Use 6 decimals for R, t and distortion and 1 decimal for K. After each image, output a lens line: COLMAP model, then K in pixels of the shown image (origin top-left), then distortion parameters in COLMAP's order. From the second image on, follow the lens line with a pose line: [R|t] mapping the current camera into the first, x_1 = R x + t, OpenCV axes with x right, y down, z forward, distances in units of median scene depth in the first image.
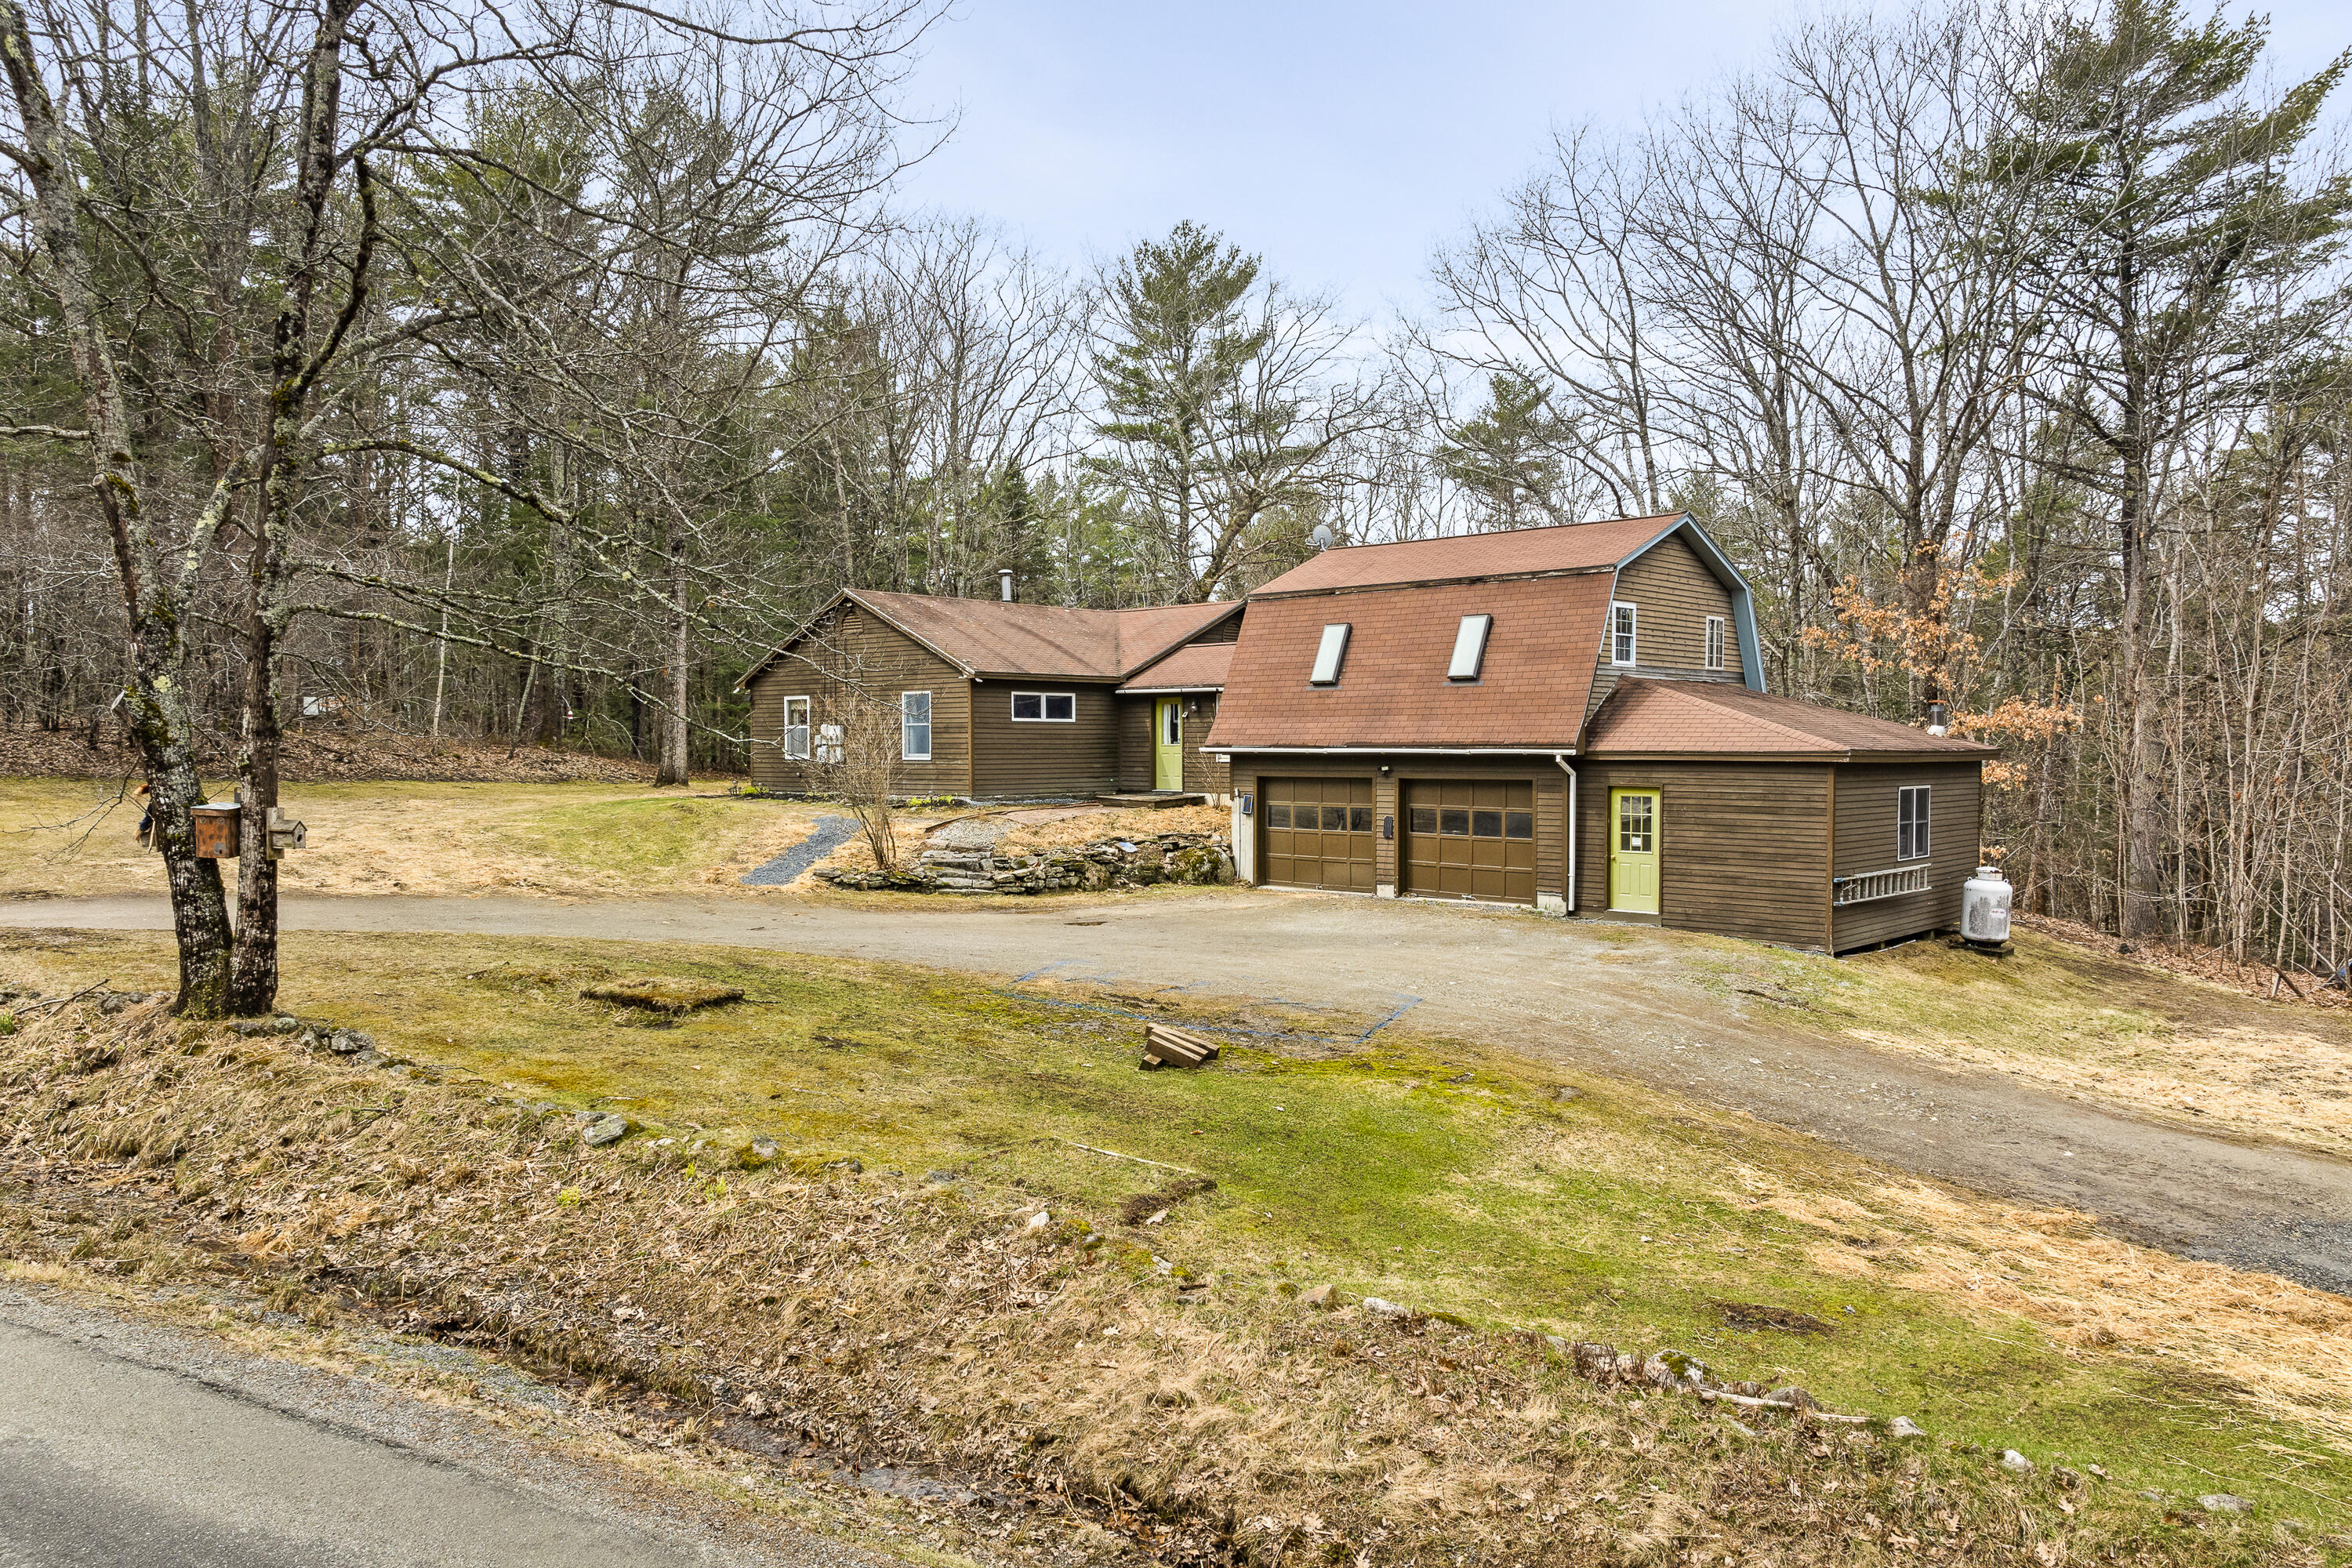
lens RADIAL K [[1643.4, 0, 1176.0], [0, 1643.4, 784.0], [0, 0, 1]] dist [0.005286, -0.001837]
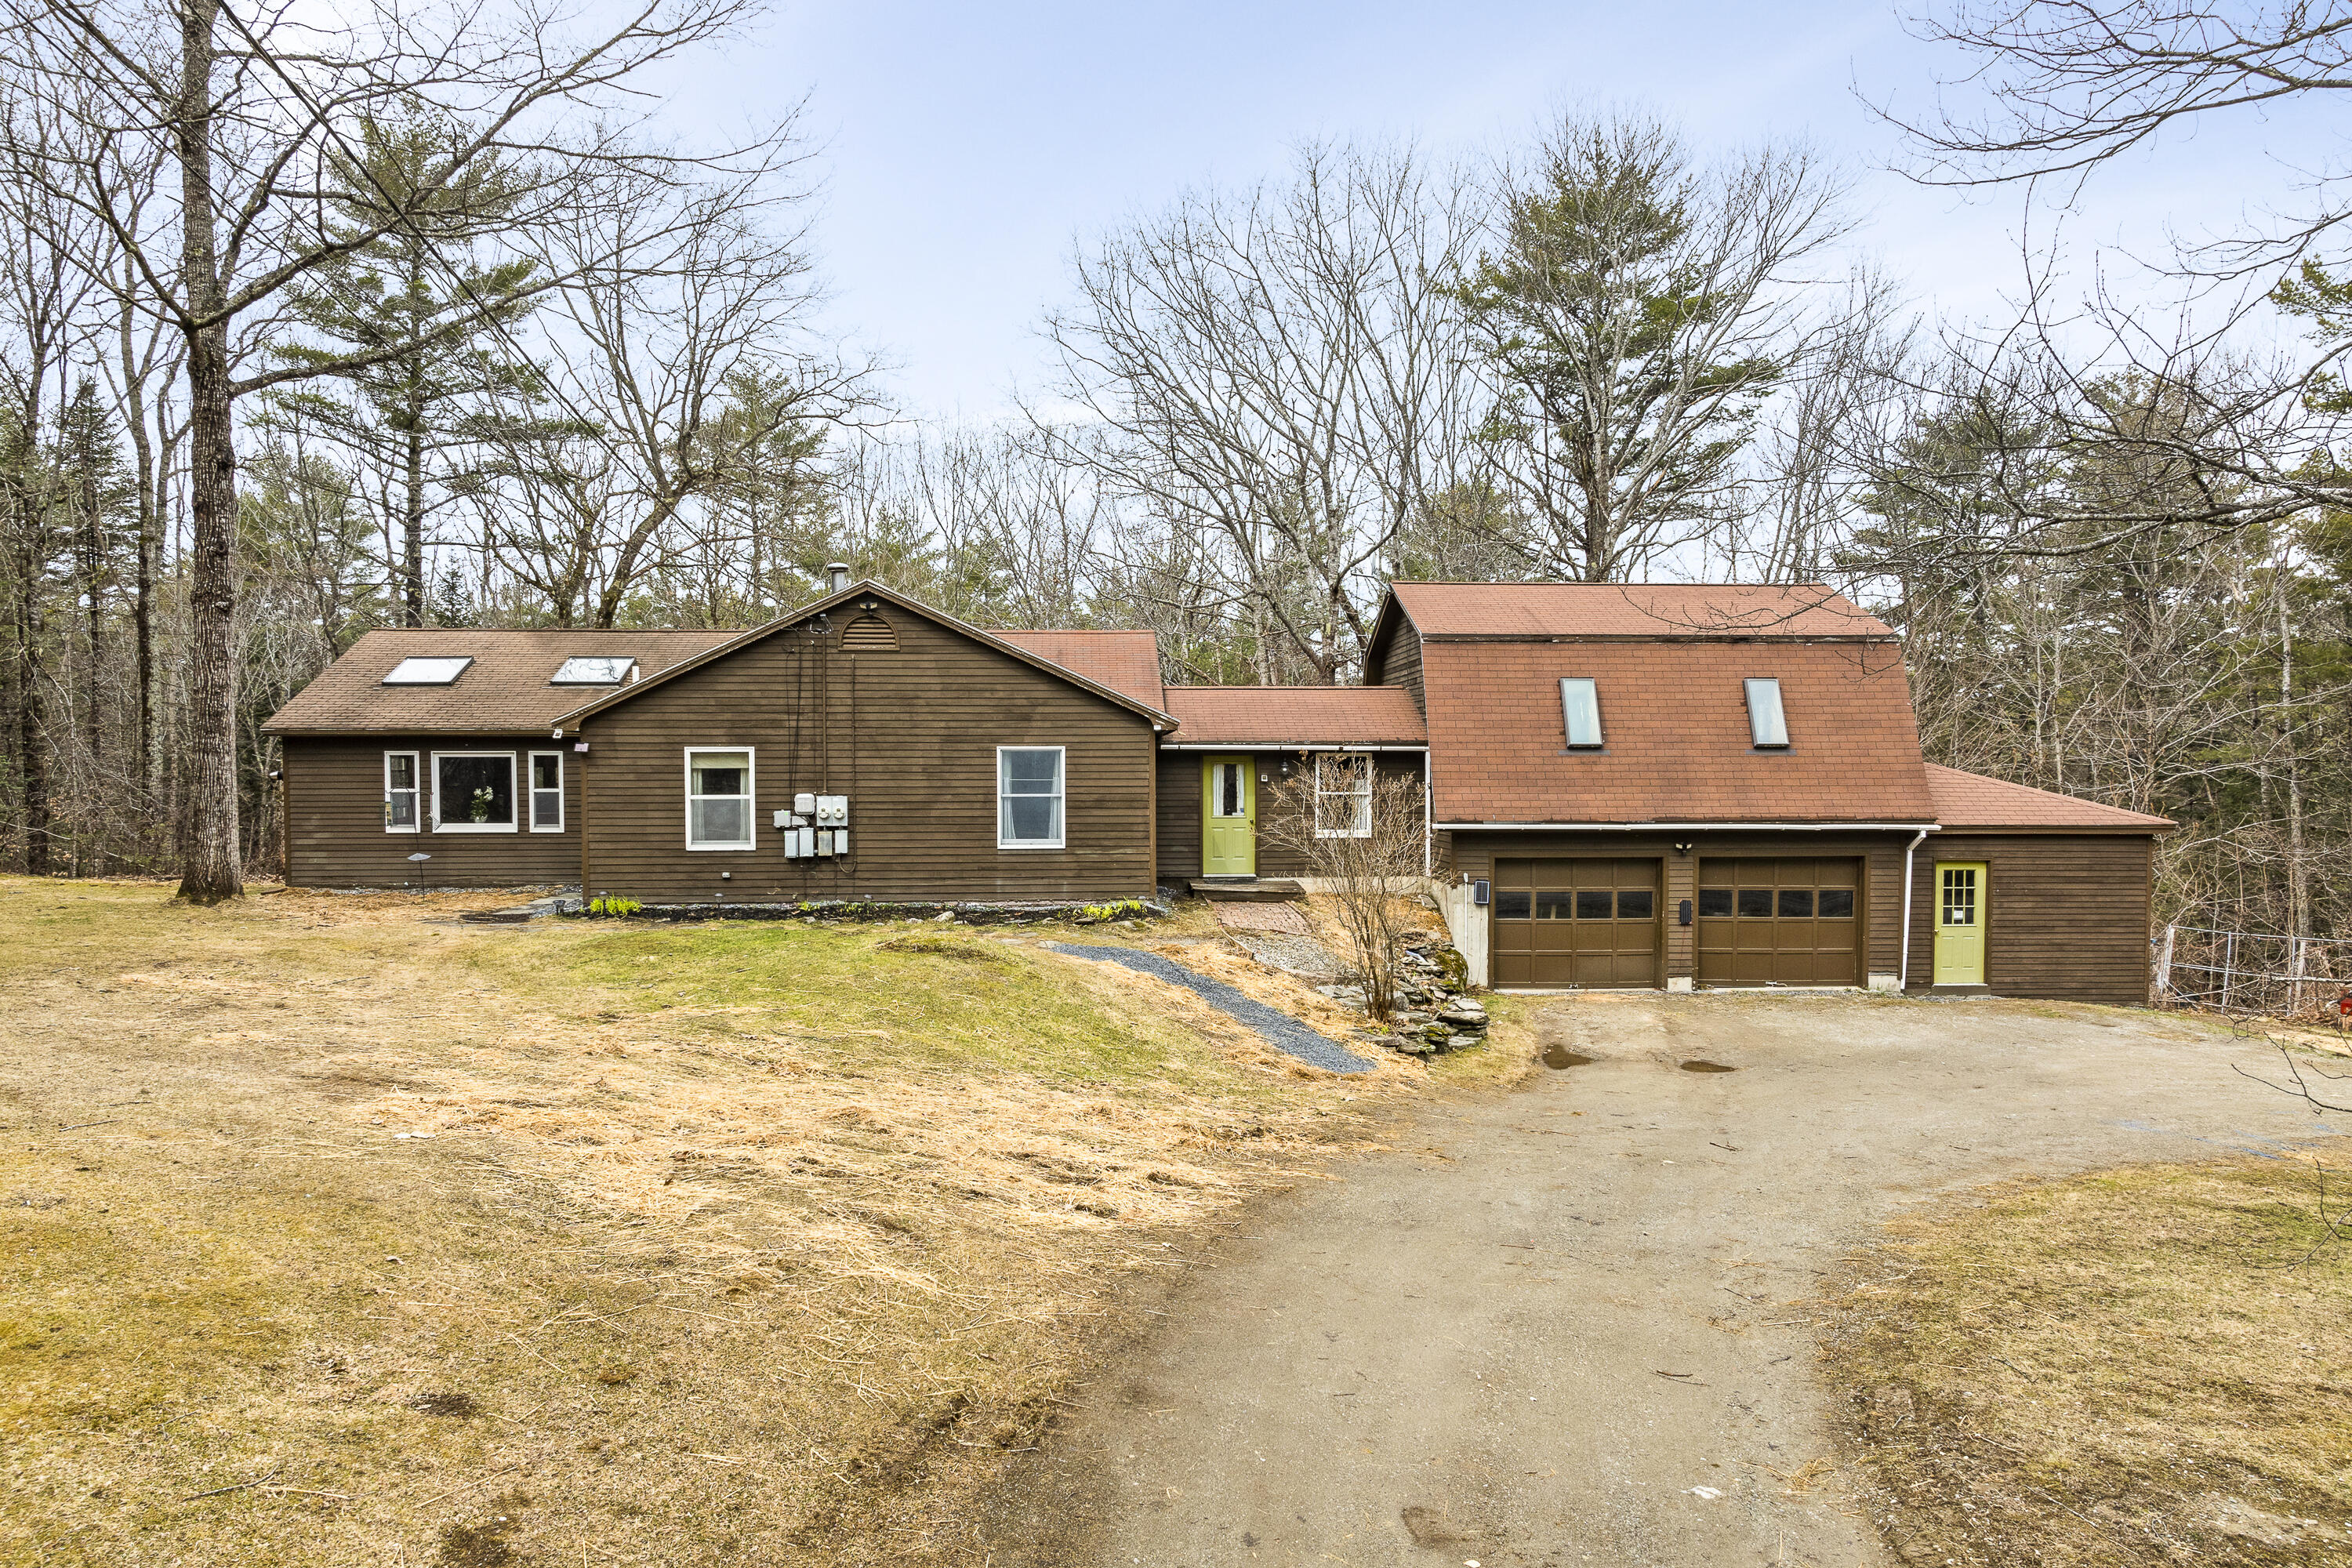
lens RADIAL K [[1617.5, 0, 1172.9], [0, 1617.5, 842.5], [0, 0, 1]] dist [-0.002928, -0.001167]
pose [[0.702356, -0.030444, 0.711175, -0.687380], [0.017390, 0.999521, 0.025613, -0.038779], [-0.711613, -0.005622, 0.702549, 0.587145]]
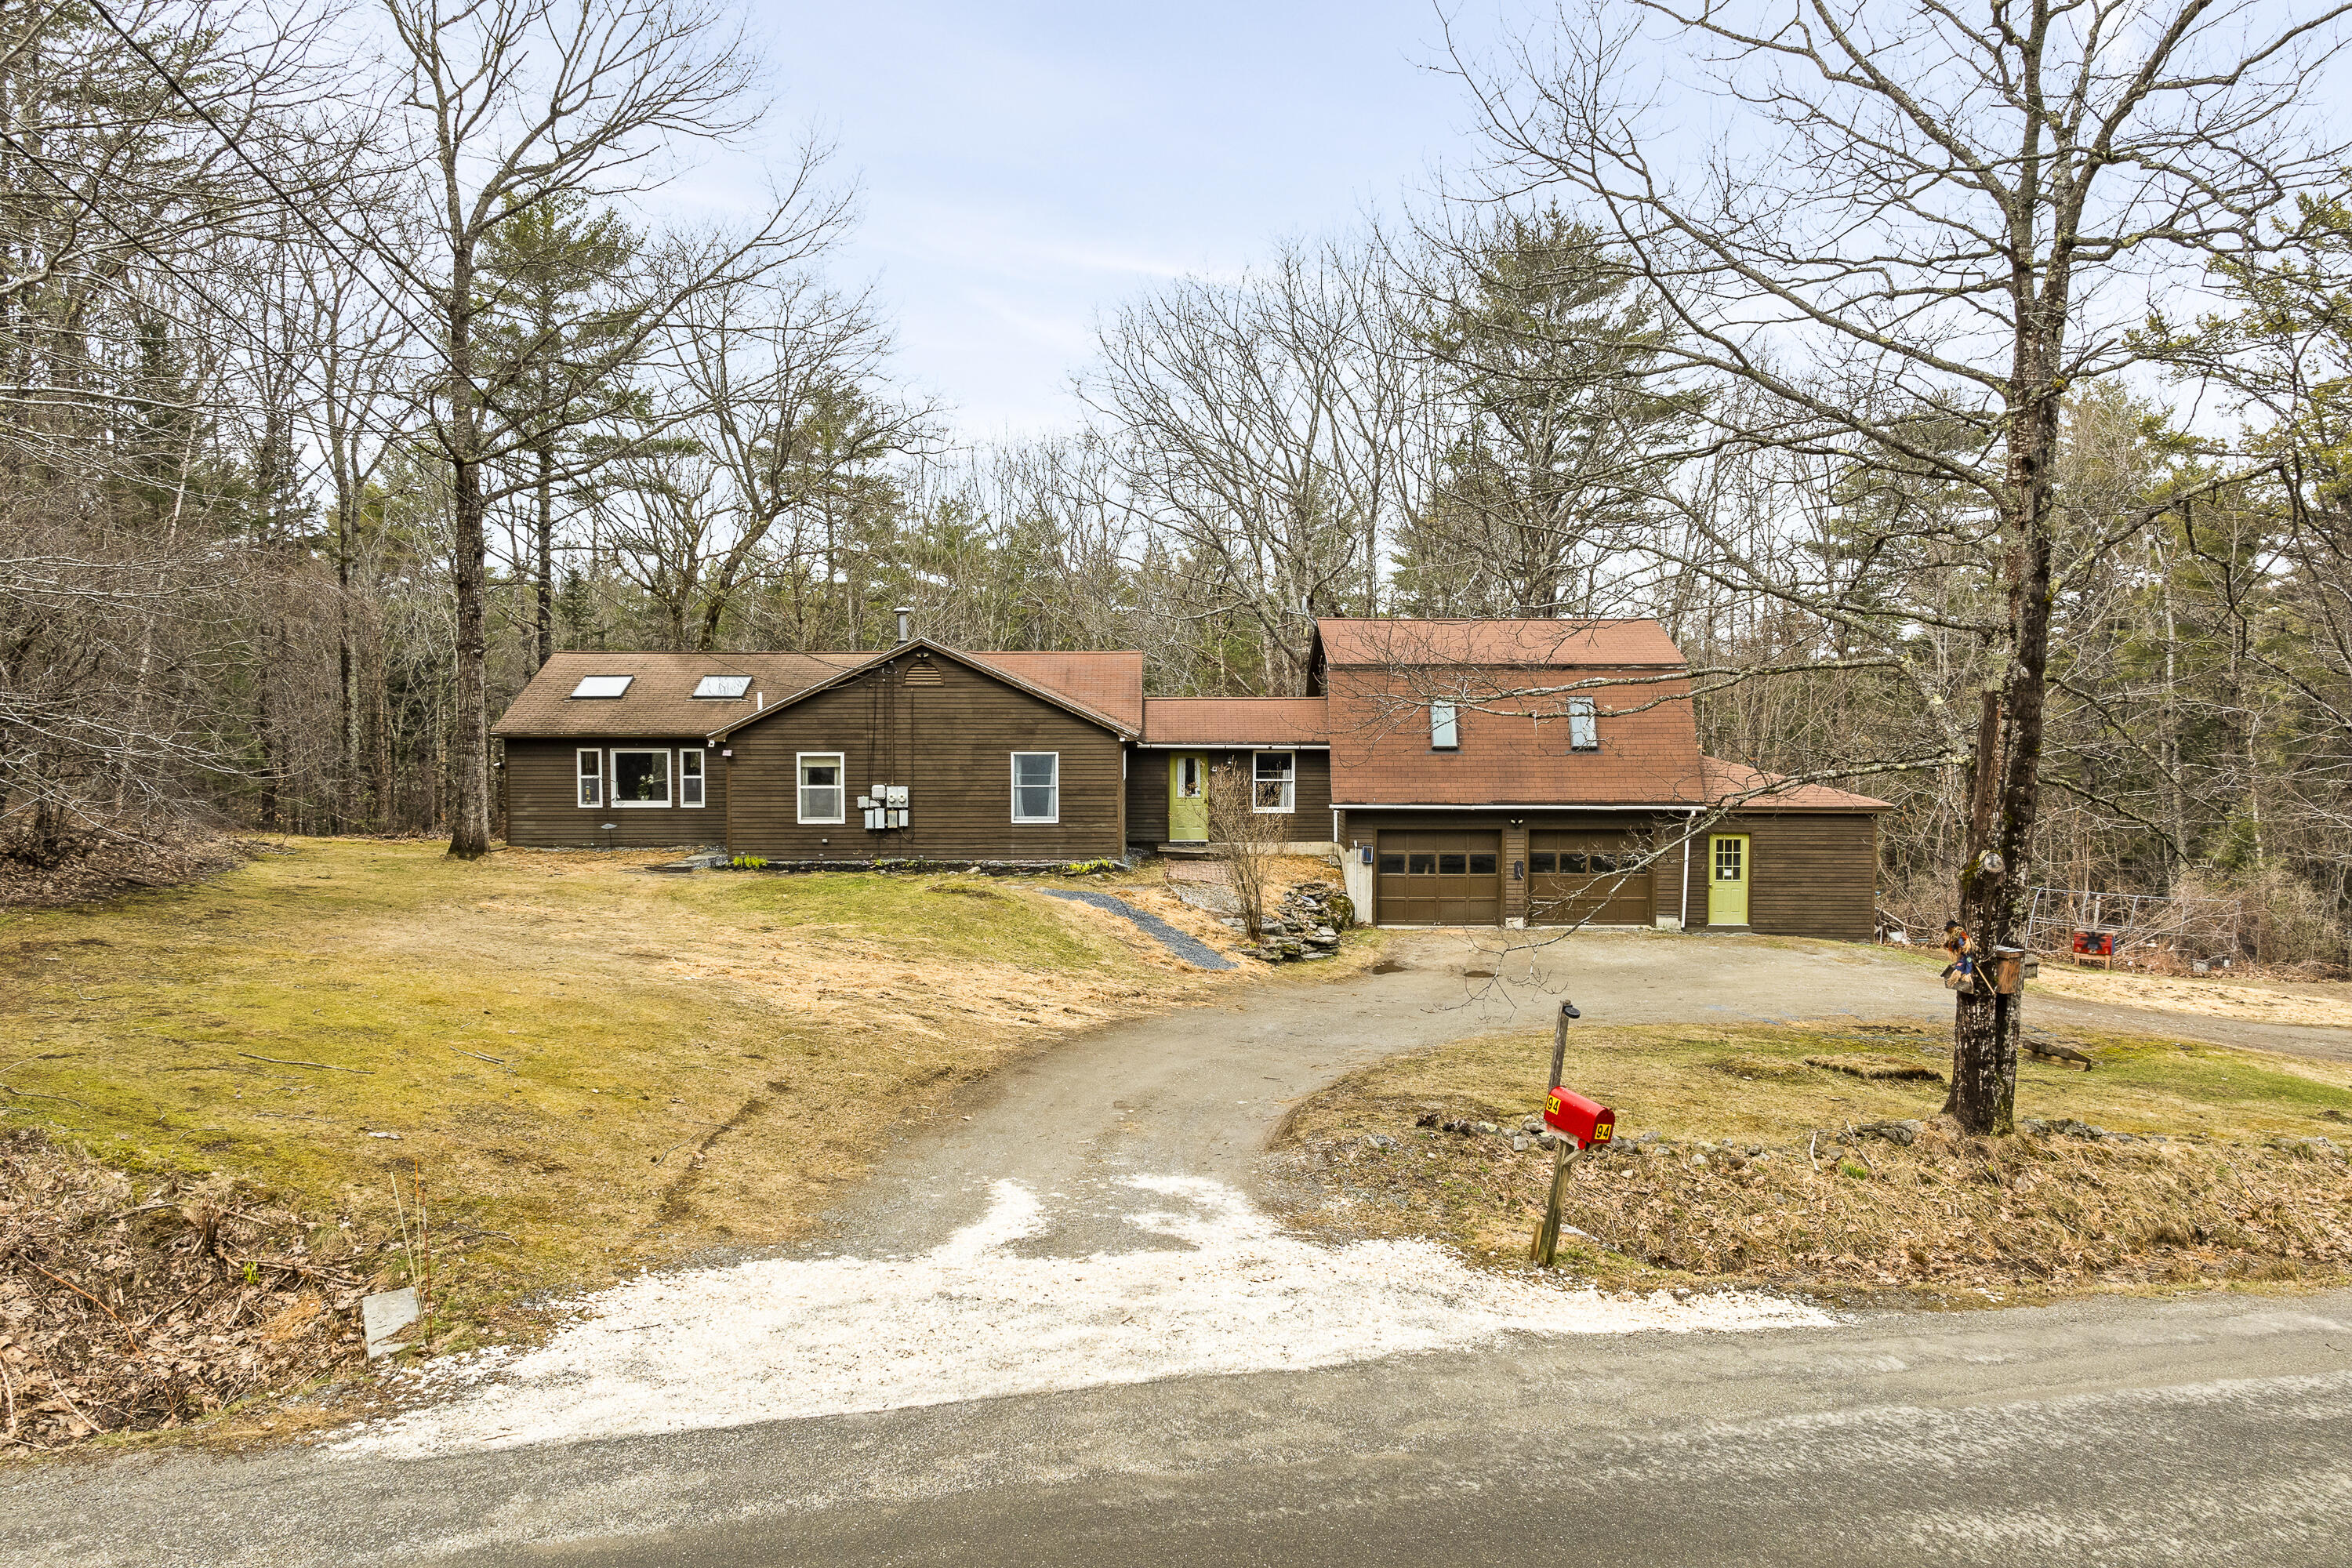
lens RADIAL K [[1691.5, 0, 1174.8], [0, 1691.5, 816.4], [0, 0, 1]] dist [0.004618, -0.000395]
pose [[0.733998, -0.038049, 0.678085, -0.901527], [0.015336, 0.999103, 0.039461, -0.066193], [-0.678978, -0.018565, 0.733924, 0.261841]]
